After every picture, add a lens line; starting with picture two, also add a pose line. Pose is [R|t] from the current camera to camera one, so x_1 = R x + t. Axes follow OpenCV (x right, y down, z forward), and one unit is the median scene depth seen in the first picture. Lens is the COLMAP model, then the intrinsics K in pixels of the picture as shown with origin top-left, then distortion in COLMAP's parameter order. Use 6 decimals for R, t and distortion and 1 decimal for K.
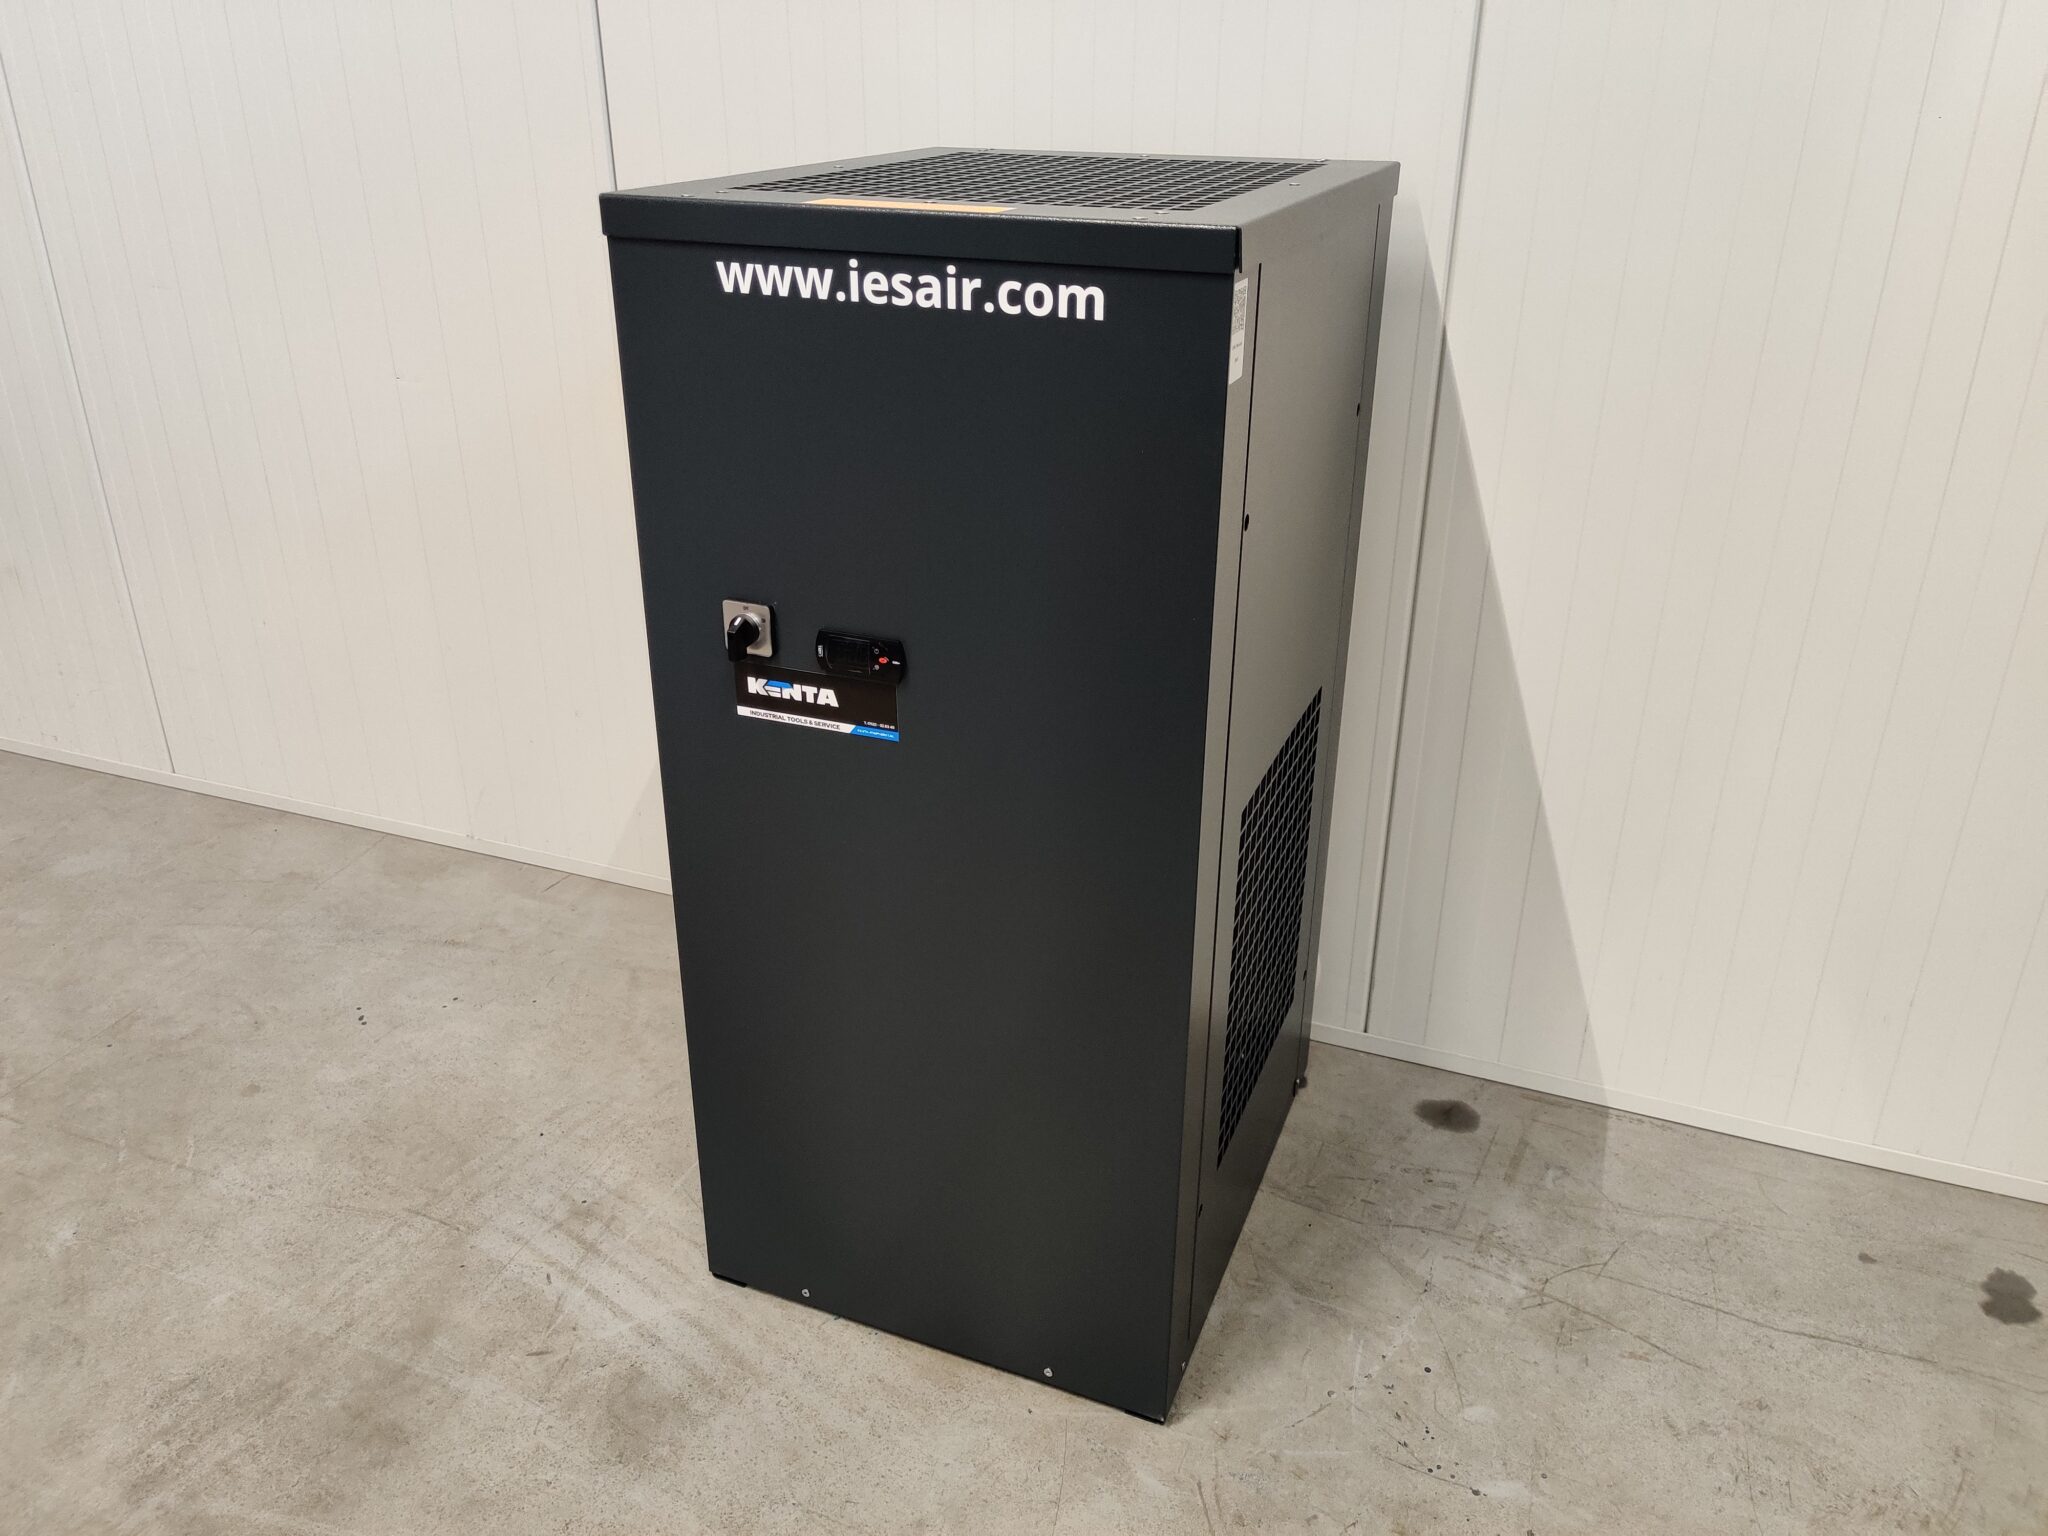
lens RADIAL K [[1602.3, 0, 993.5], [0, 1602.3, 703.9], [0, 0, 1]] dist [0.028178, -0.048988]
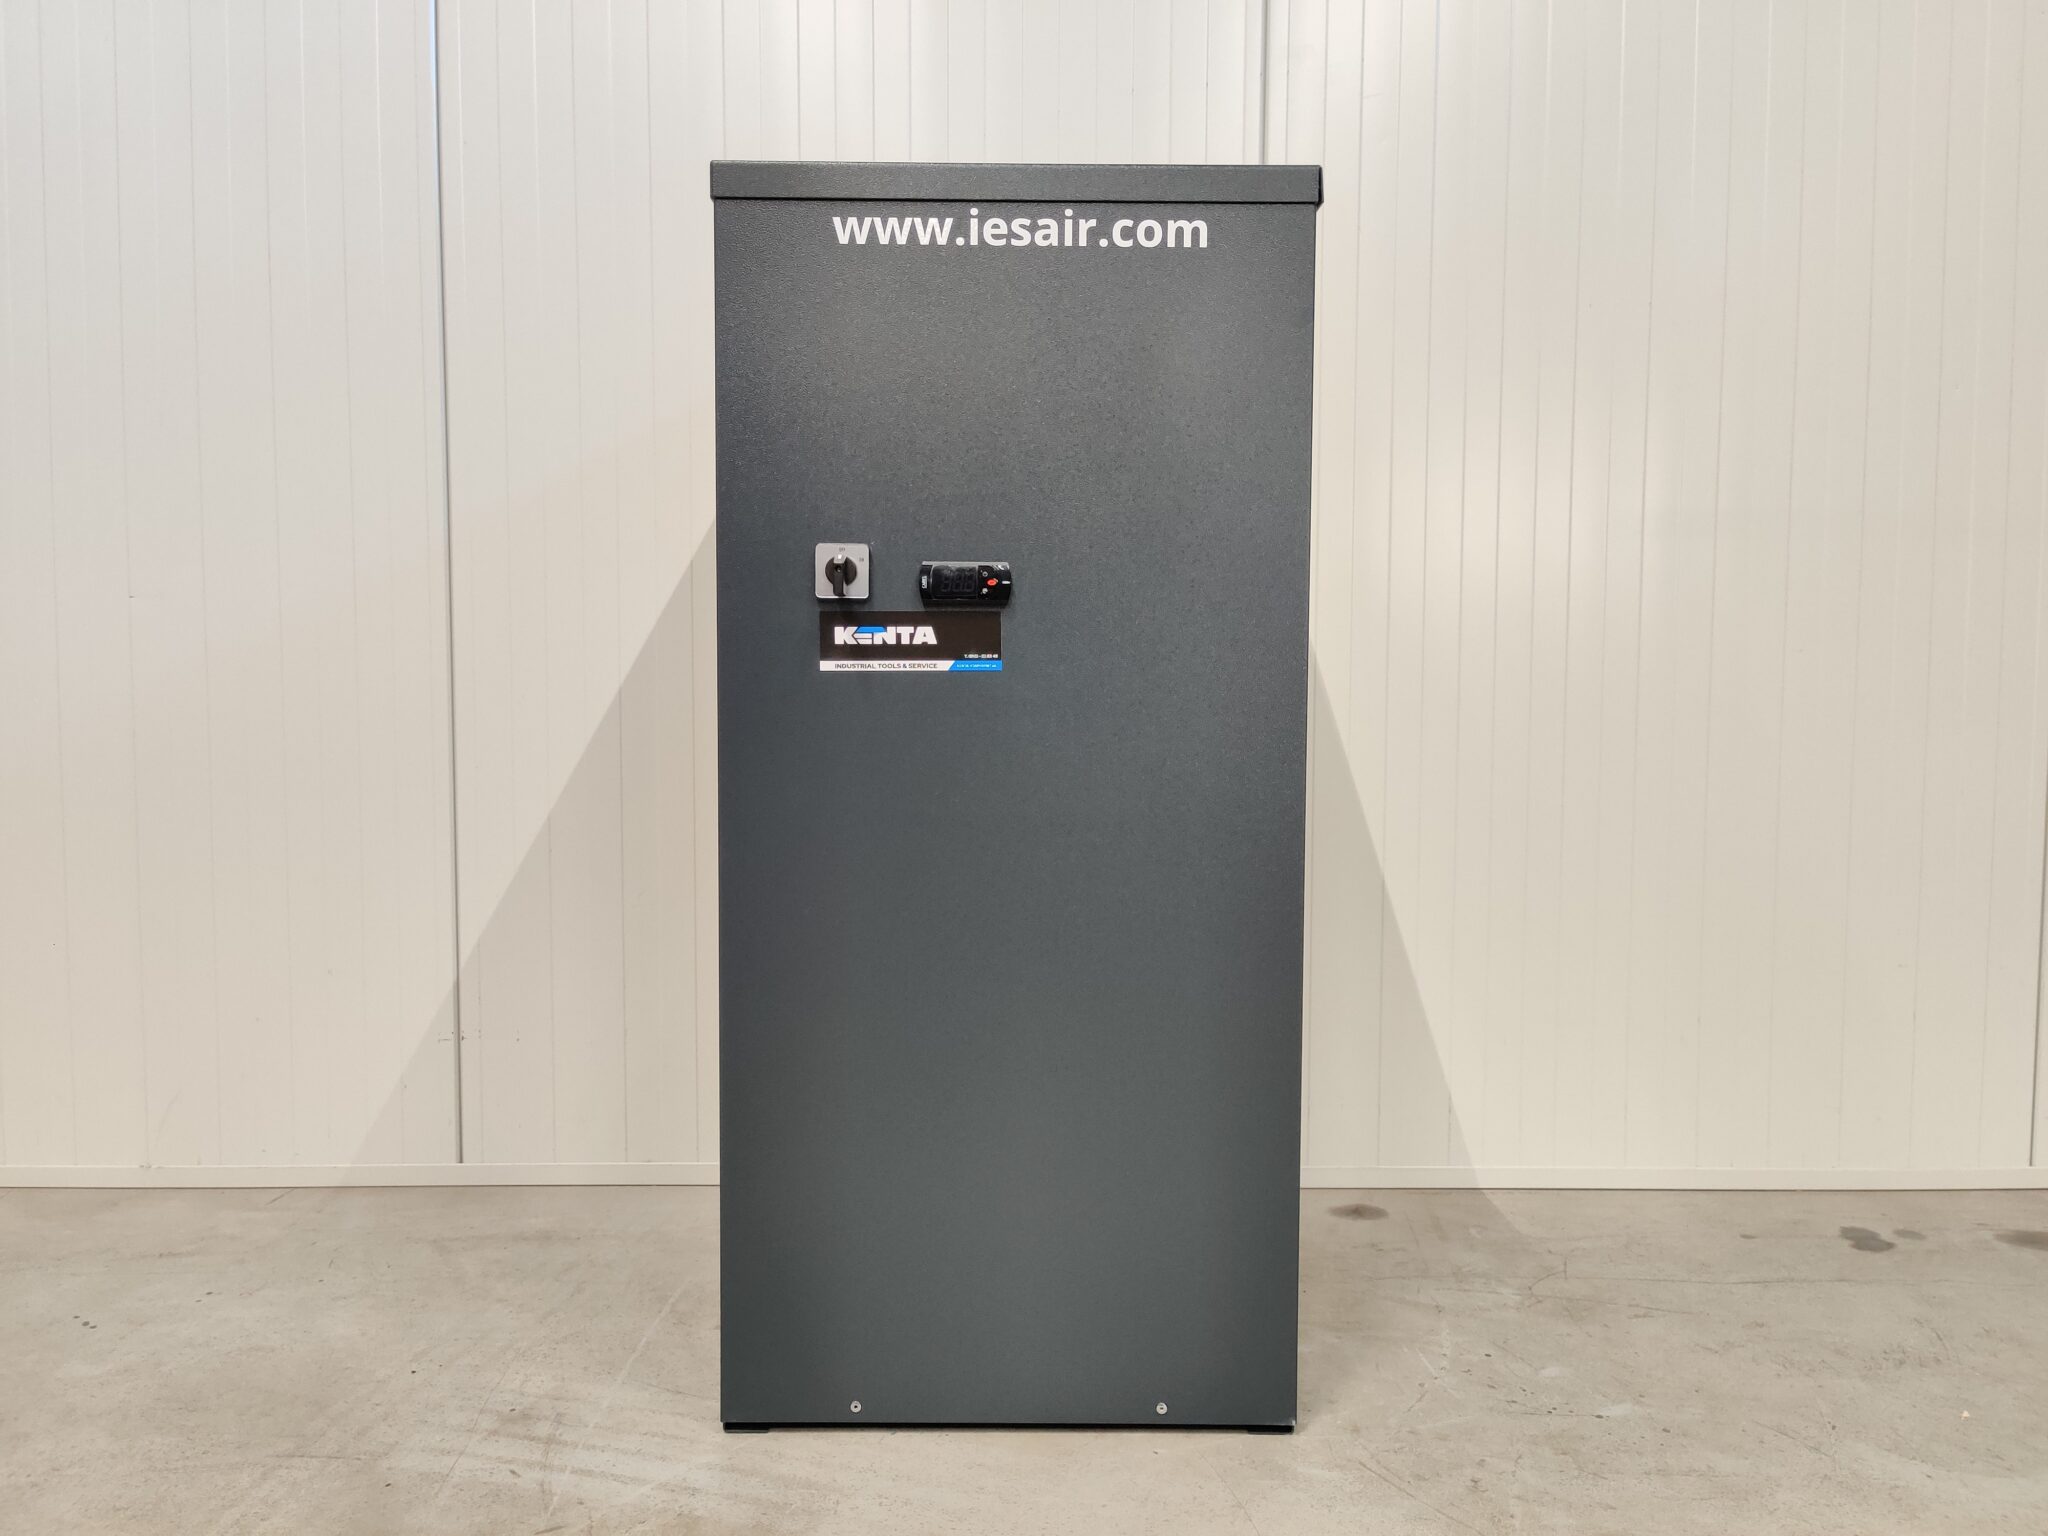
lens RADIAL K [[1602.3, 0, 1024.5], [0, 1602.3, 722.8], [0, 0, 1]] dist [0.028178, -0.048988]
pose [[0.919697, -0.005292, 0.392593, -0.398705], [0.147904, 0.930920, -0.333934, 0.354931], [-0.363705, 0.365184, 0.856948, 0.114321]]
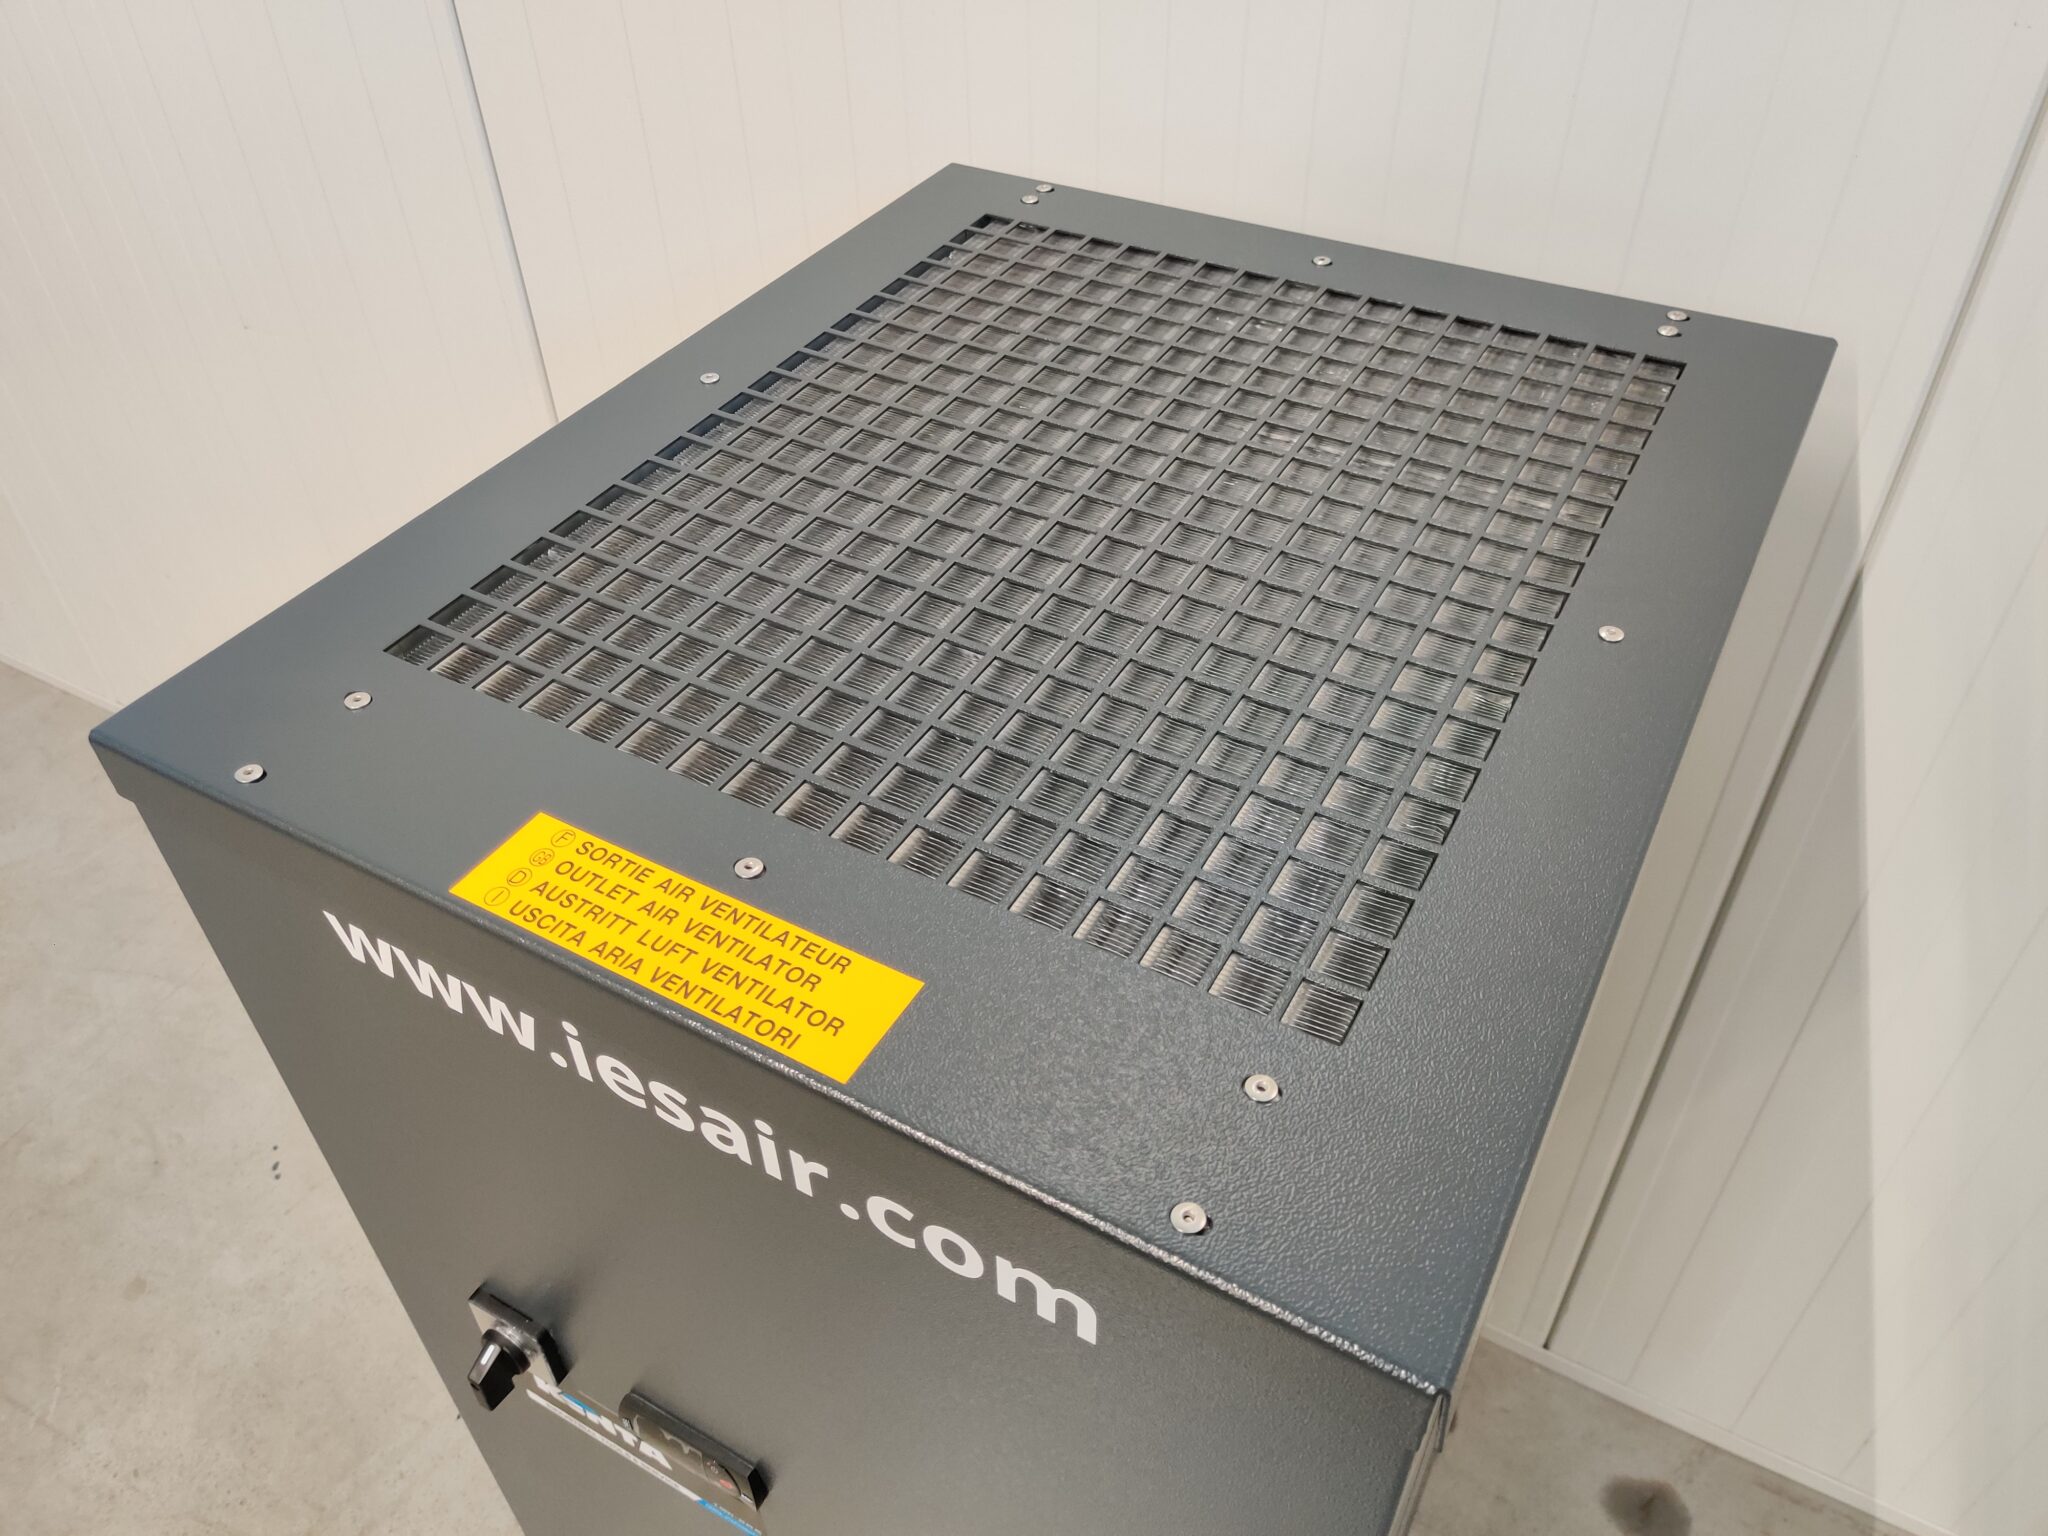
lens RADIAL K [[1602.3, 0, 954.6], [0, 1602.3, 723.5], [0, 0, 1]] dist [0.028178, -0.048988]
pose [[0.990355, 0.056117, -0.126676, 0.056904], [-0.014171, 0.950535, 0.310295, -0.393818], [0.137823, -0.305507, 0.942162, 0.488879]]
